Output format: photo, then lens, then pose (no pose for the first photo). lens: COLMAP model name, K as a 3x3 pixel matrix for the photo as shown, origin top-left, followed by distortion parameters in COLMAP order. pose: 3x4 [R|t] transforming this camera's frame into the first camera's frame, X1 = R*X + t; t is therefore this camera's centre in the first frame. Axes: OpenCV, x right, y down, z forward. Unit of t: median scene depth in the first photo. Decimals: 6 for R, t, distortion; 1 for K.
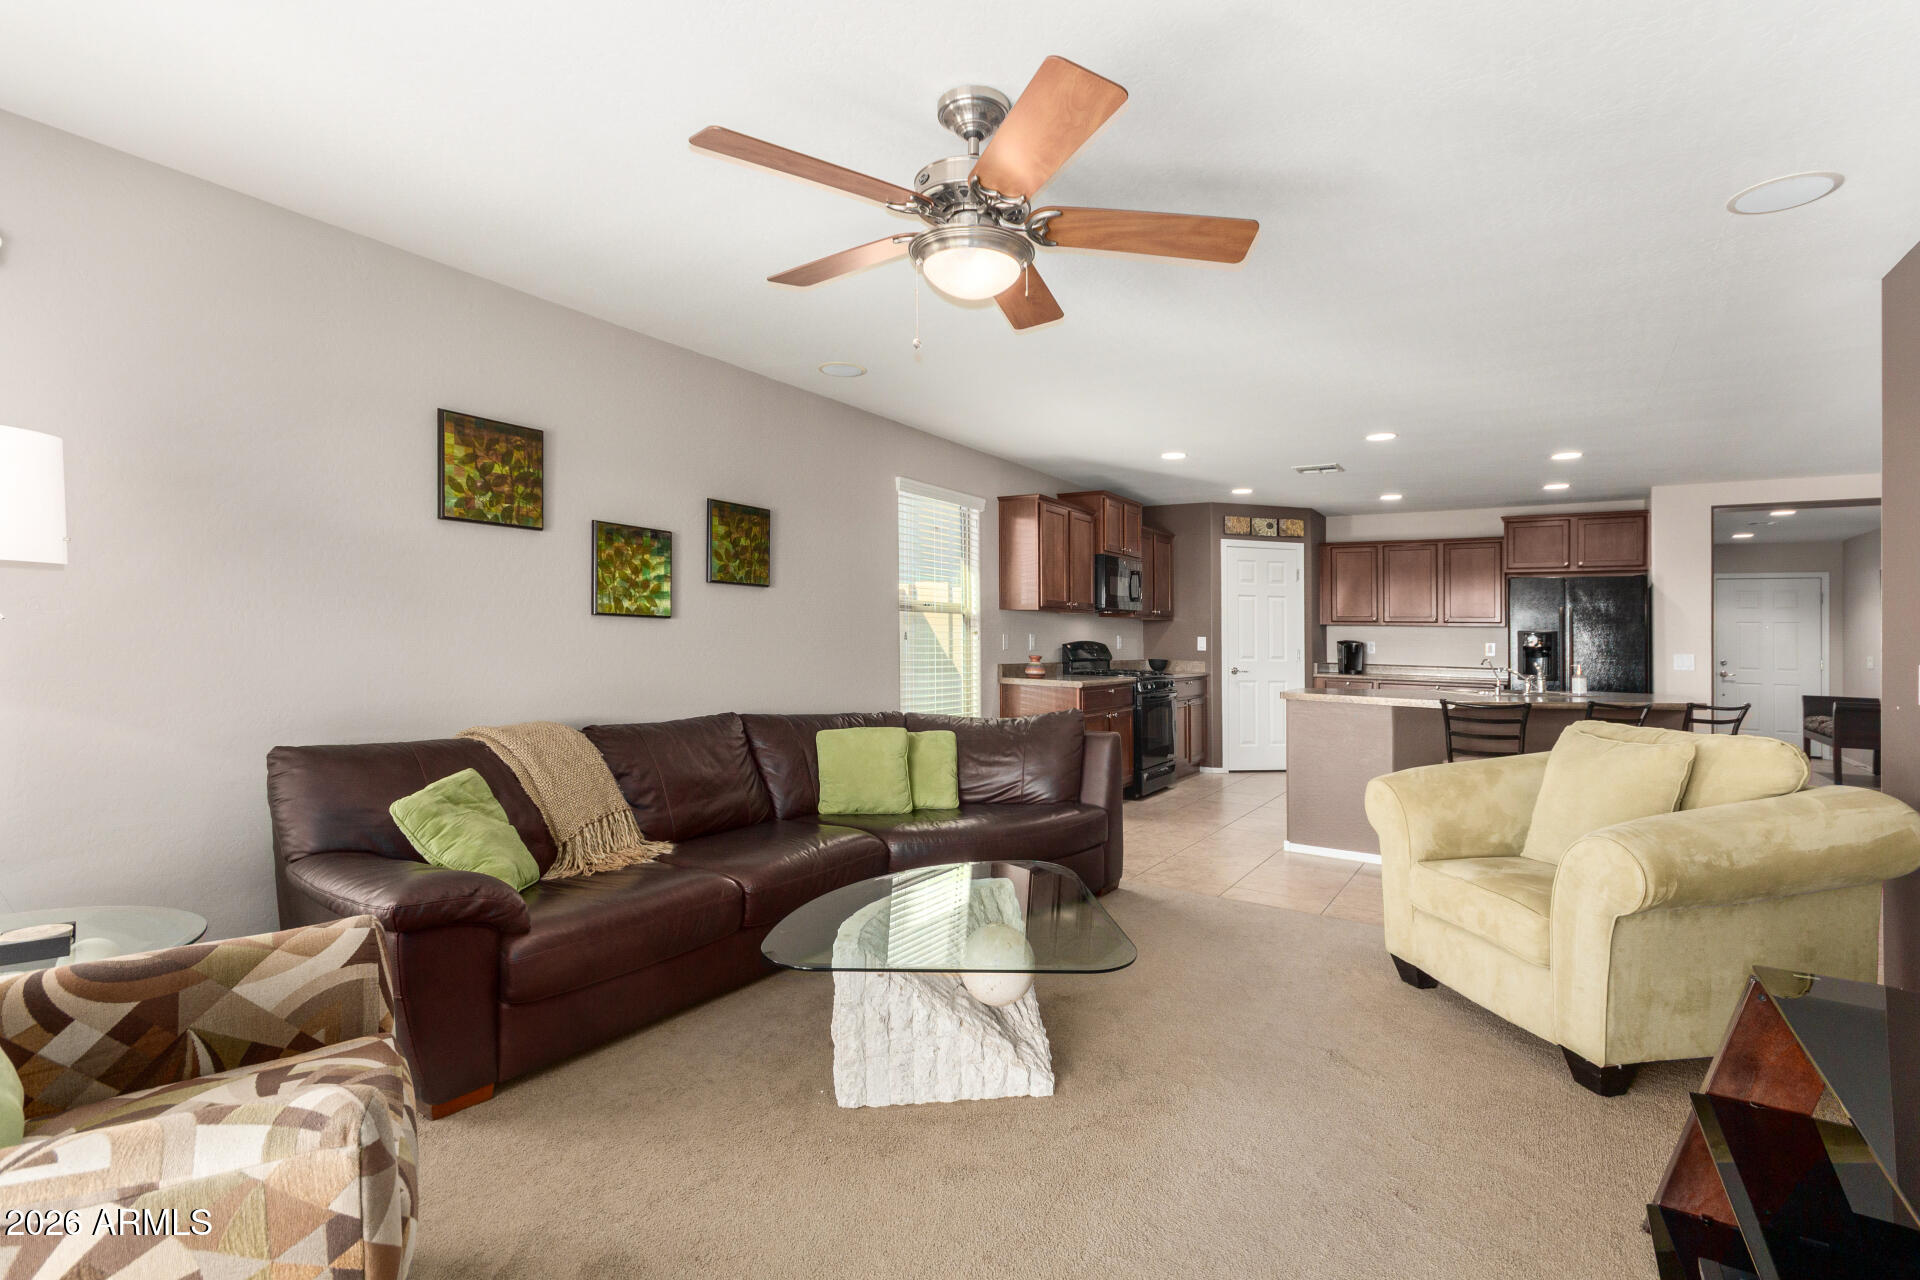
lens RADIAL K [[898.3, 0, 960.0], [0, 898.3, 640.0], [0, 0, 1]] dist [0.004033, 0.000552]
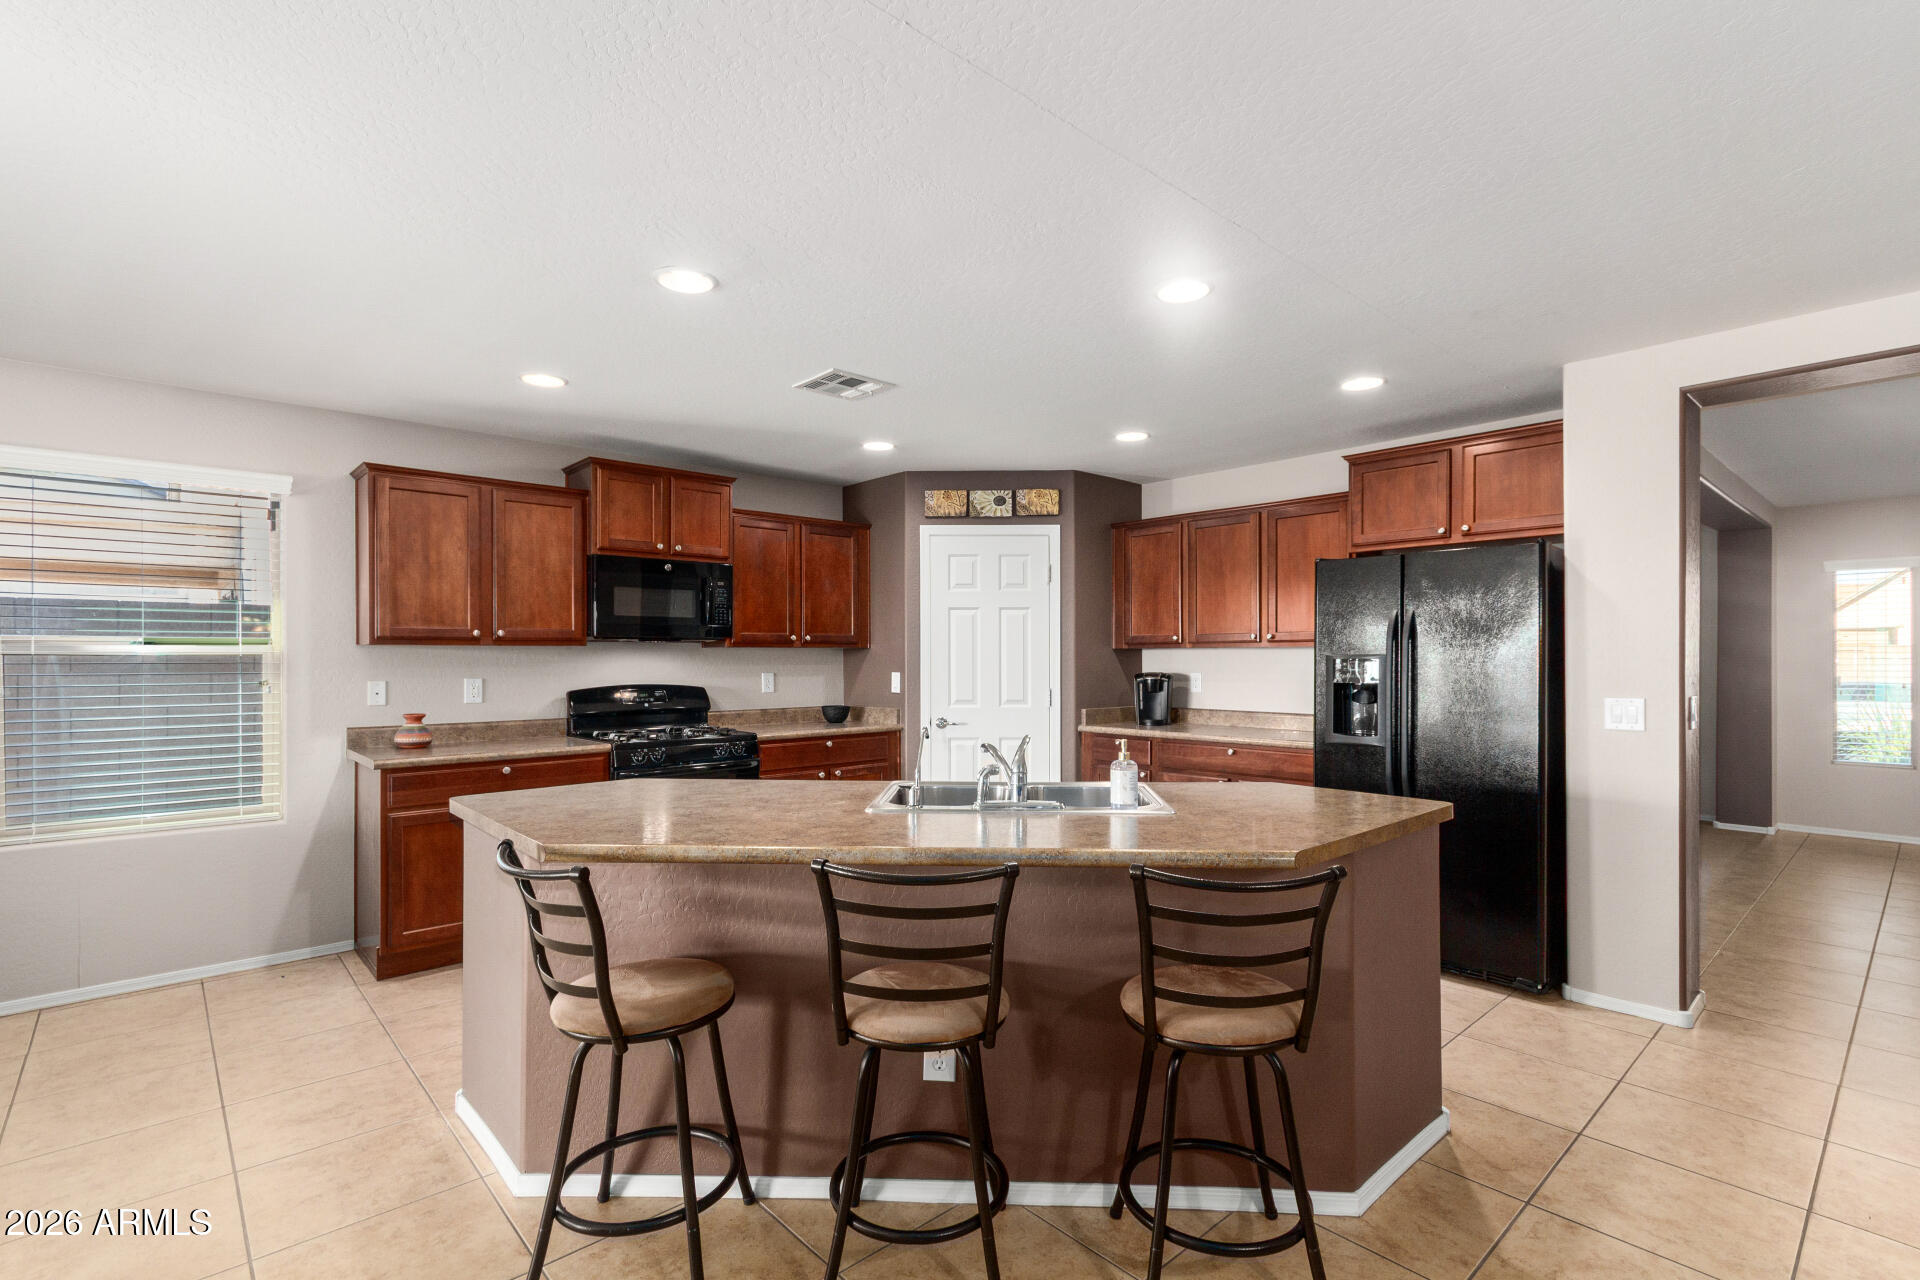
lens RADIAL K [[898.3, 0, 960.0], [0, 898.3, 640.0], [0, 0, 1]] dist [0.004033, 0.000552]
pose [[0.964669, -0.026786, -0.262101, 0.493091], [0.020110, 0.999402, -0.028121, -0.007823], [0.262698, 0.021857, 0.964631, 0.366642]]
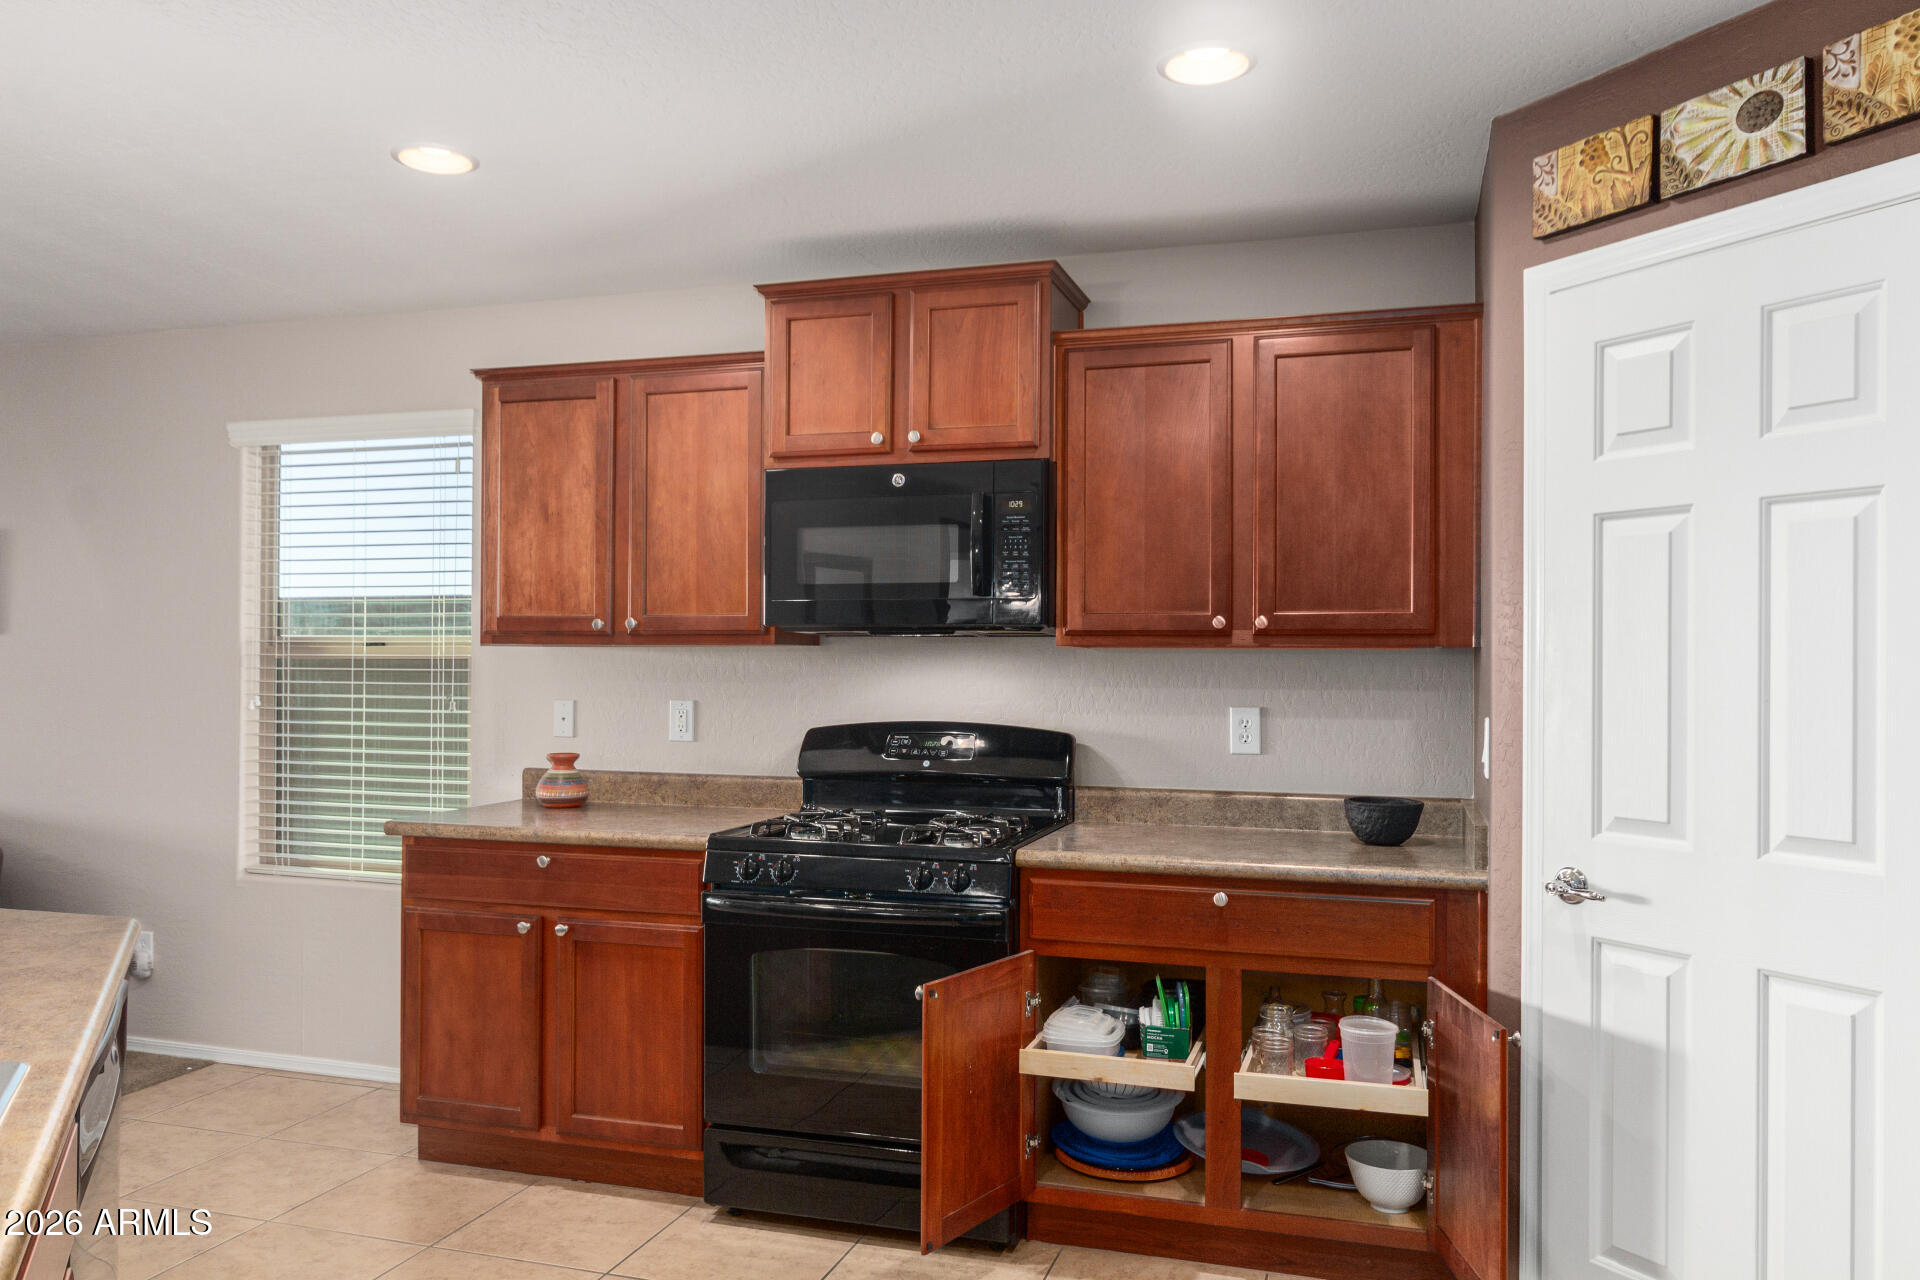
lens RADIAL K [[1394.8, 0, 960.0], [0, 1394.8, 640.0], [0, 0, 1]] dist [0.001947, 0.005465]
pose [[0.253260, -0.036254, -0.966719, 0.581003], [-0.007010, 0.999203, -0.039309, -0.008339], [0.967373, 0.016732, 0.252804, 0.785473]]
